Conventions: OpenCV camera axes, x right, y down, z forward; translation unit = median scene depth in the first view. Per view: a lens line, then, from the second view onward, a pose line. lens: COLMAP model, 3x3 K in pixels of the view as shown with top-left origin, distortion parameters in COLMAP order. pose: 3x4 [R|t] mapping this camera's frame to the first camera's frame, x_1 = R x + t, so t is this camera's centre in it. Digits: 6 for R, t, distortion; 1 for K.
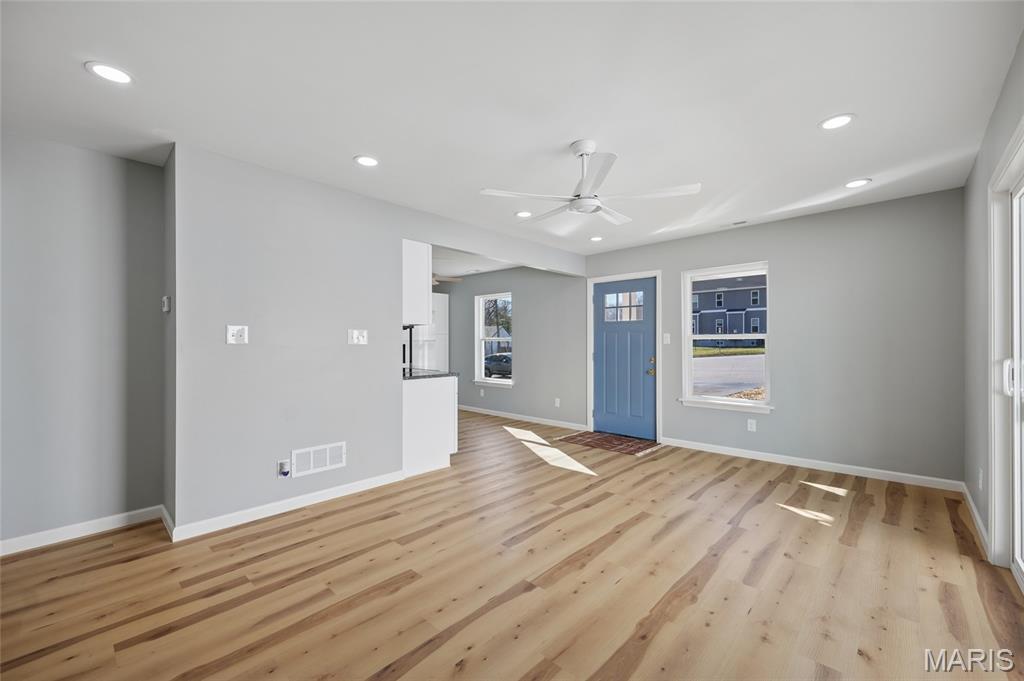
lens RADIAL K [[418.5, 0, 513.6], [0, 418.5, 343.0], [0, 0, 1]] dist [0.002820, -0.000484]
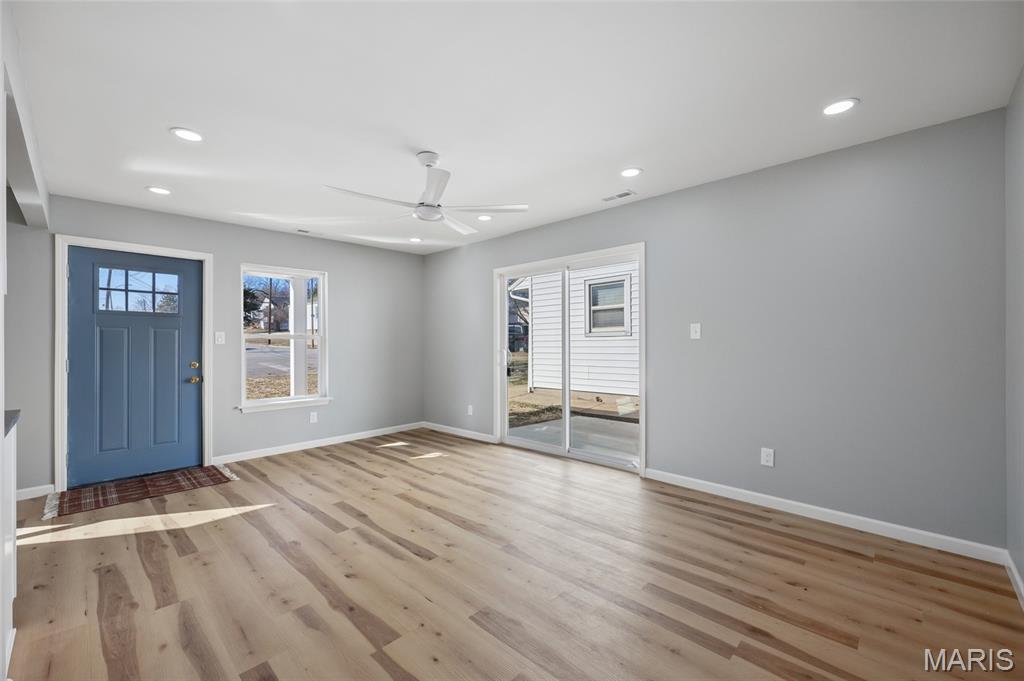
lens RADIAL K [[418.5, 0, 513.6], [0, 418.5, 343.0], [0, 0, 1]] dist [0.002820, -0.000484]
pose [[0.012969, 0.003121, 0.999911, -0.685469], [0.004343, 0.999986, -0.003177, 0.007055], [-0.999906, 0.004384, 0.012955, 0.584990]]
